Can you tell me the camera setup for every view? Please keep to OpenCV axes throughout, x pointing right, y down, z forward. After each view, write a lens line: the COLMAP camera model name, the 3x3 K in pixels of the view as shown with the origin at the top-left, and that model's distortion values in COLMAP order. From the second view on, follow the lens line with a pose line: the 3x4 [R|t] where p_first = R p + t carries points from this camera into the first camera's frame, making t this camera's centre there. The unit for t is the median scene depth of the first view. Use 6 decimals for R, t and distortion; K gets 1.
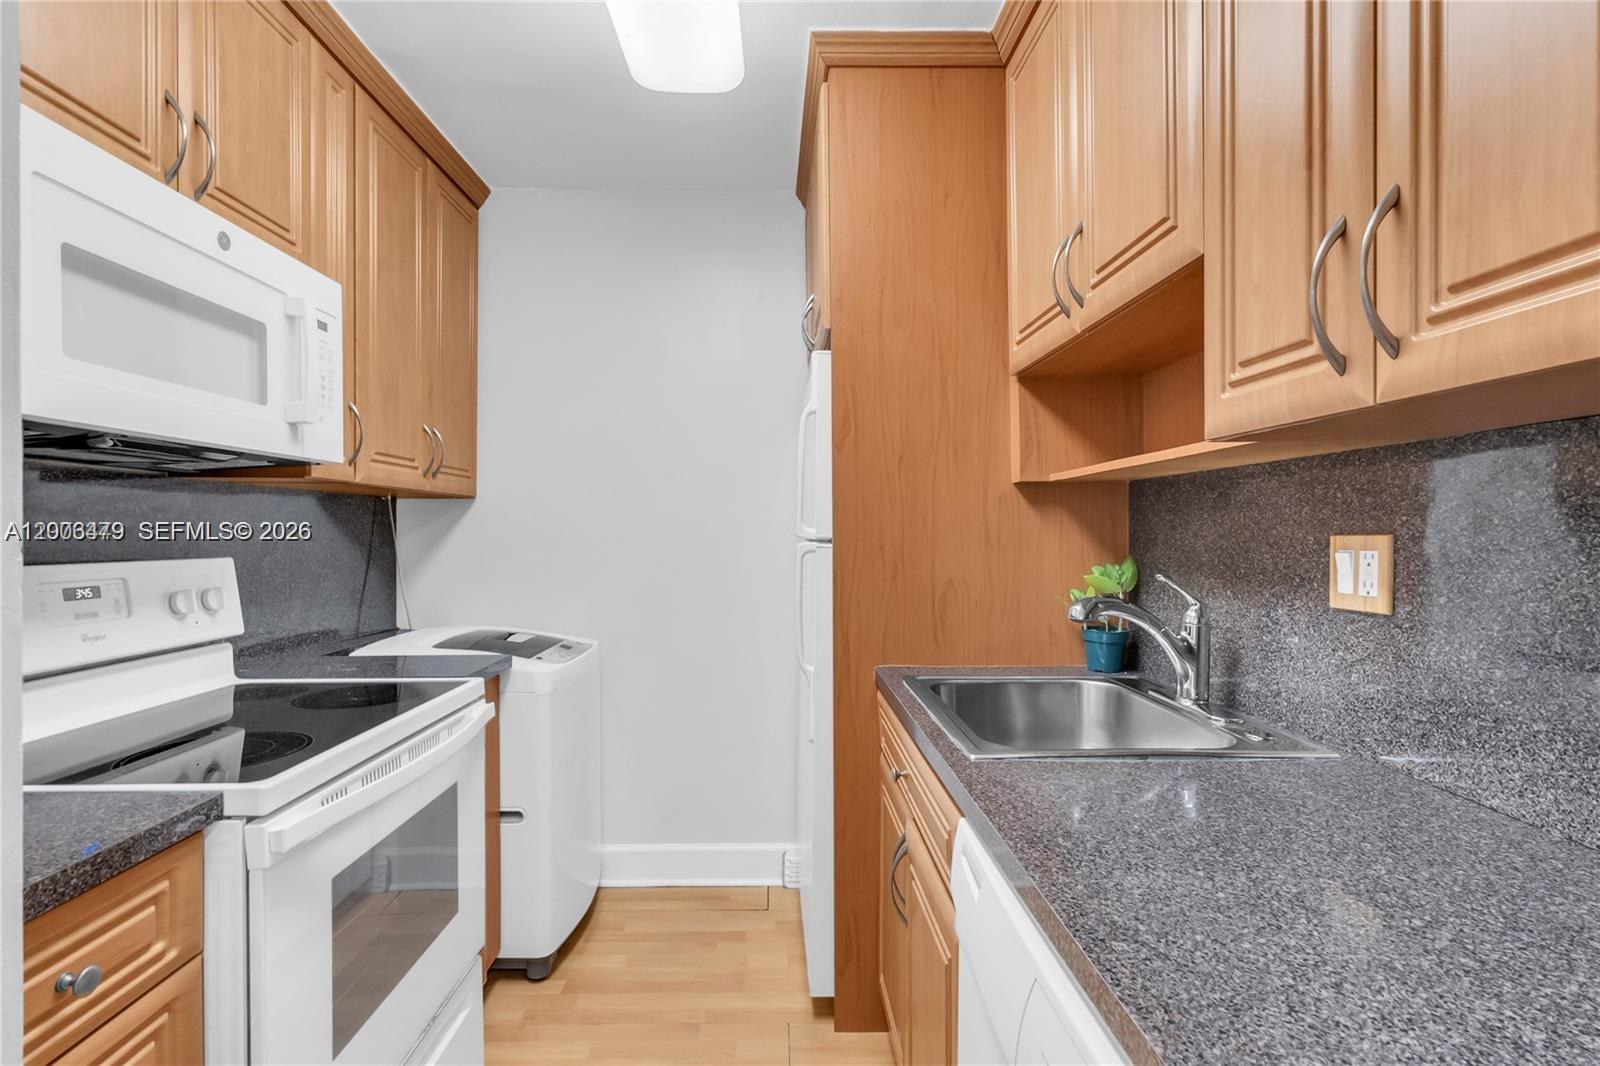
lens RADIAL K [[772.3, 0, 788.7], [0, 772.3, 531.7], [0, 0, 1]] dist [0.004313, 0.002214]
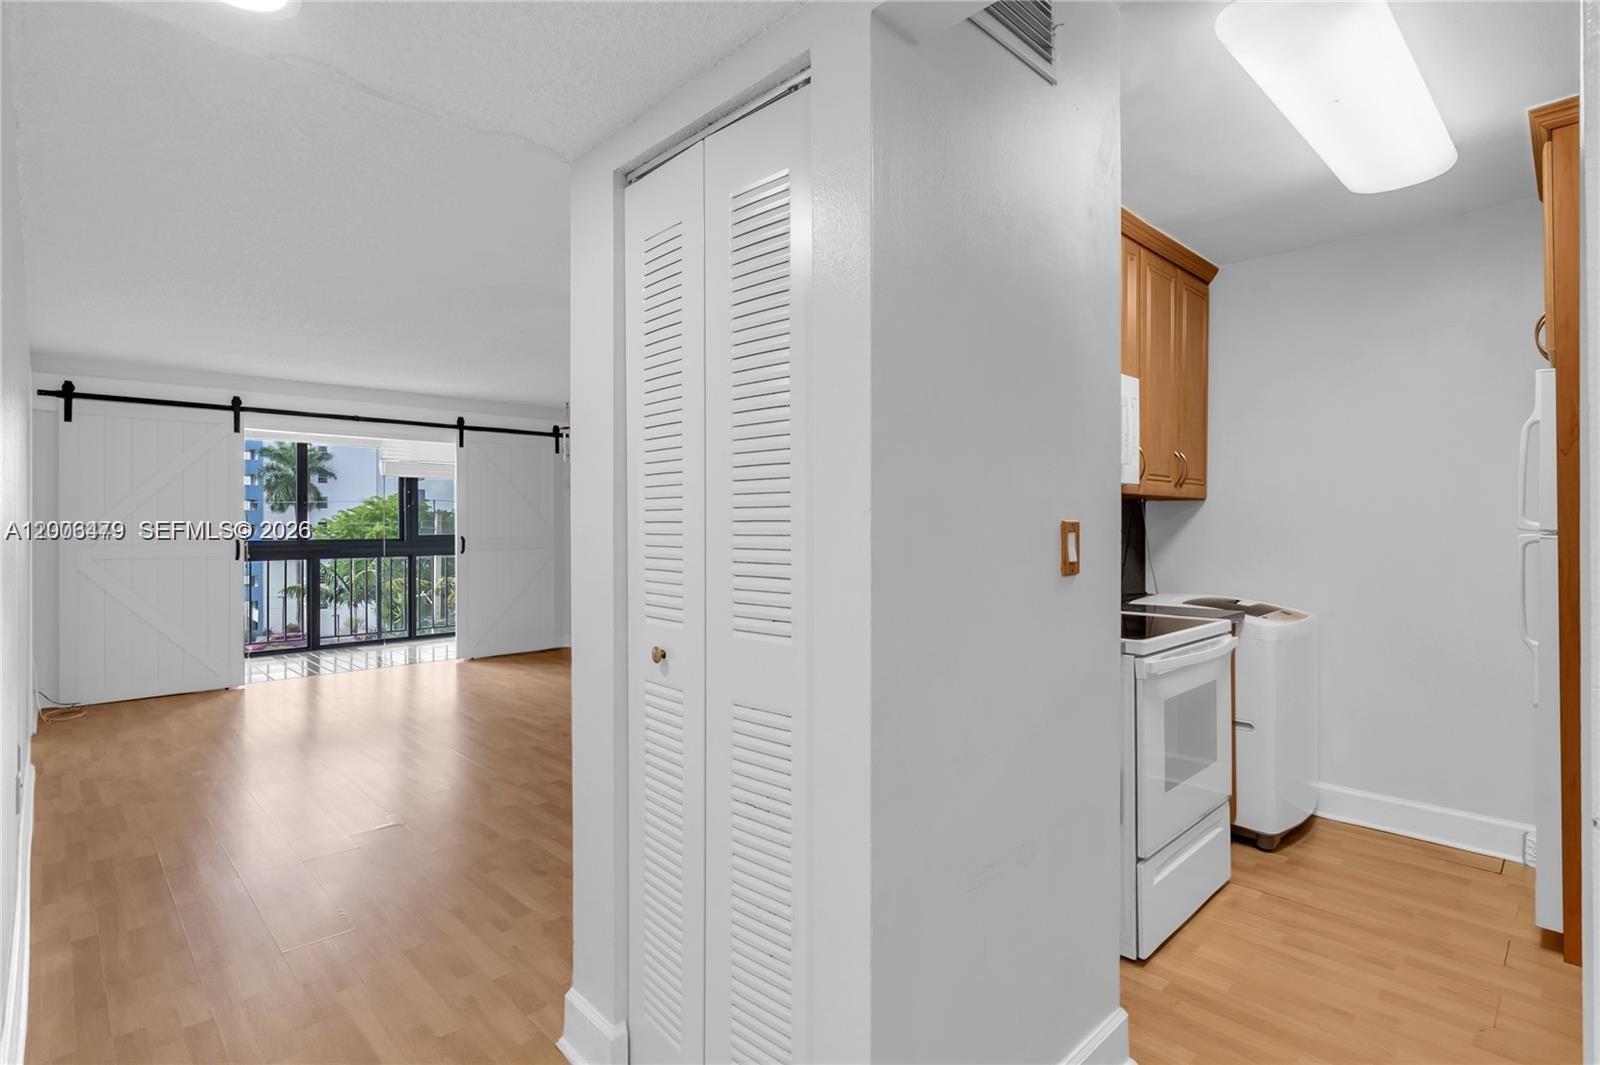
lens RADIAL K [[772.3, 0, 793.7], [0, 772.3, 523.7], [0, 0, 1]] dist [0.004313, 0.002214]
pose [[0.681764, -0.000554, -0.731572, 0.124006], [0.000276, 1.000000, -0.000500, -0.001696], [0.731573, 0.000139, 0.681764, -0.610676]]
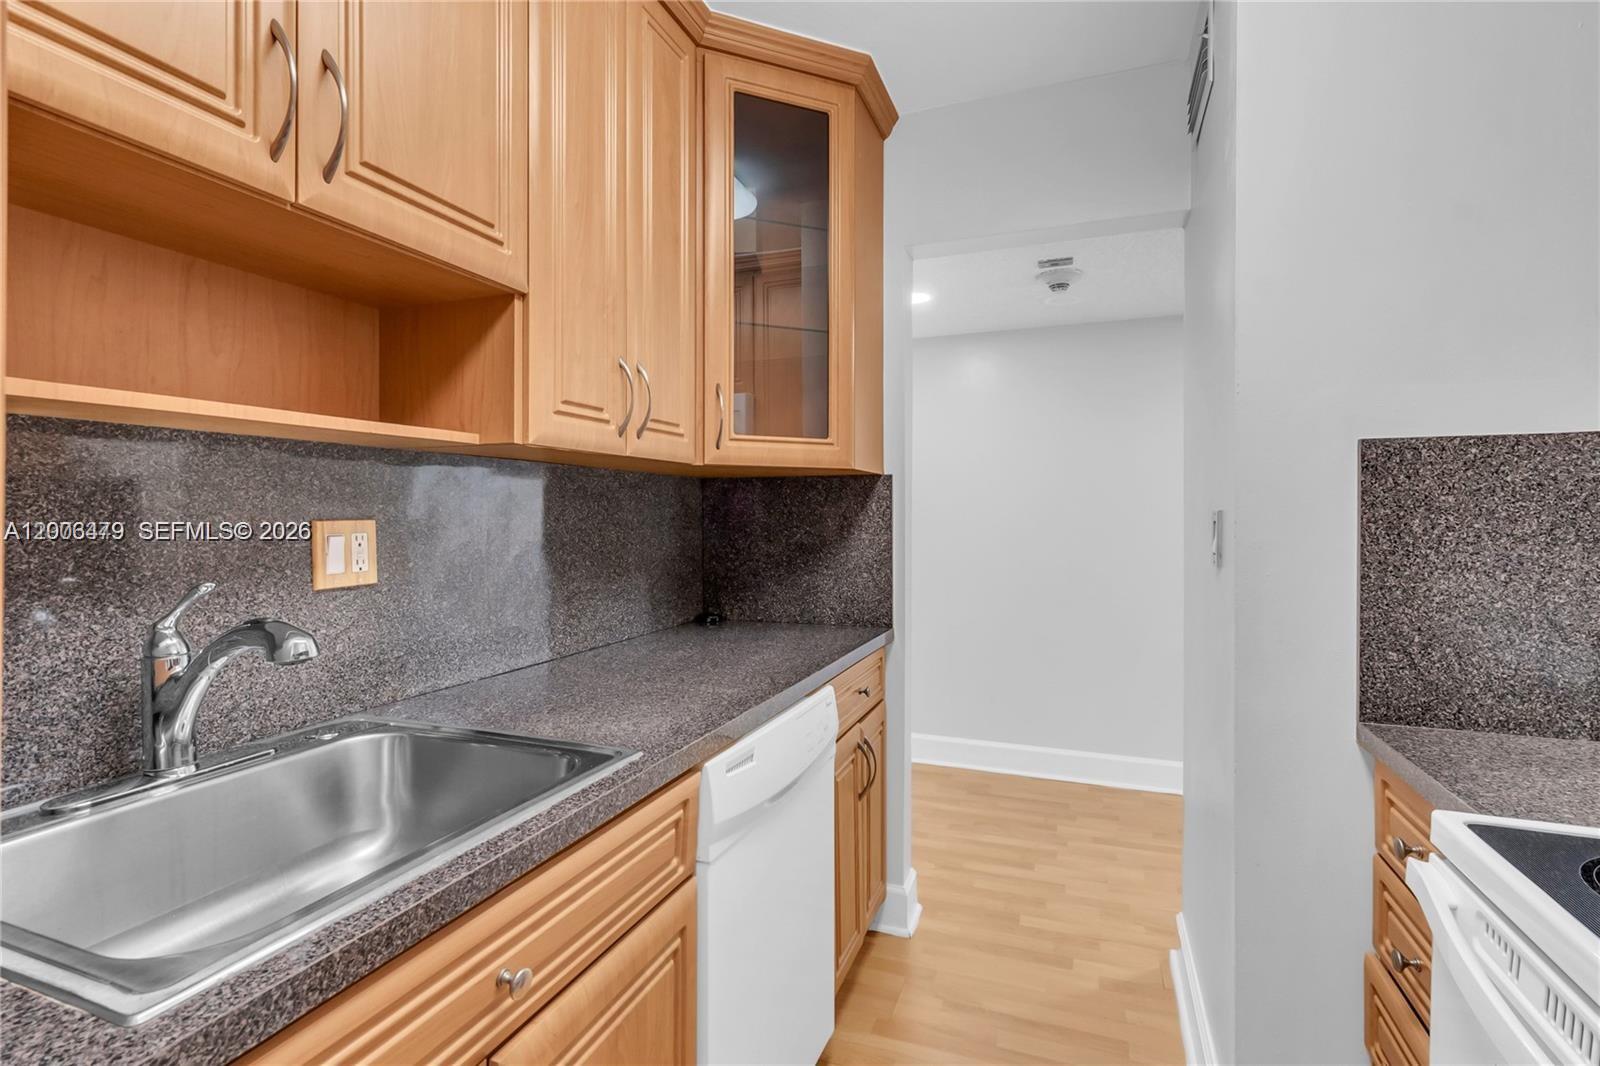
lens RADIAL K [[772.3, 0, 791.3], [0, 772.3, 515.7], [0, 0, 1]] dist [0.004313, 0.002214]
pose [[-0.925635, -0.005244, 0.378381, -0.195786], [-0.002936, 0.999973, 0.006677, -0.007631], [-0.378406, 0.005070, -0.925626, 1.187009]]
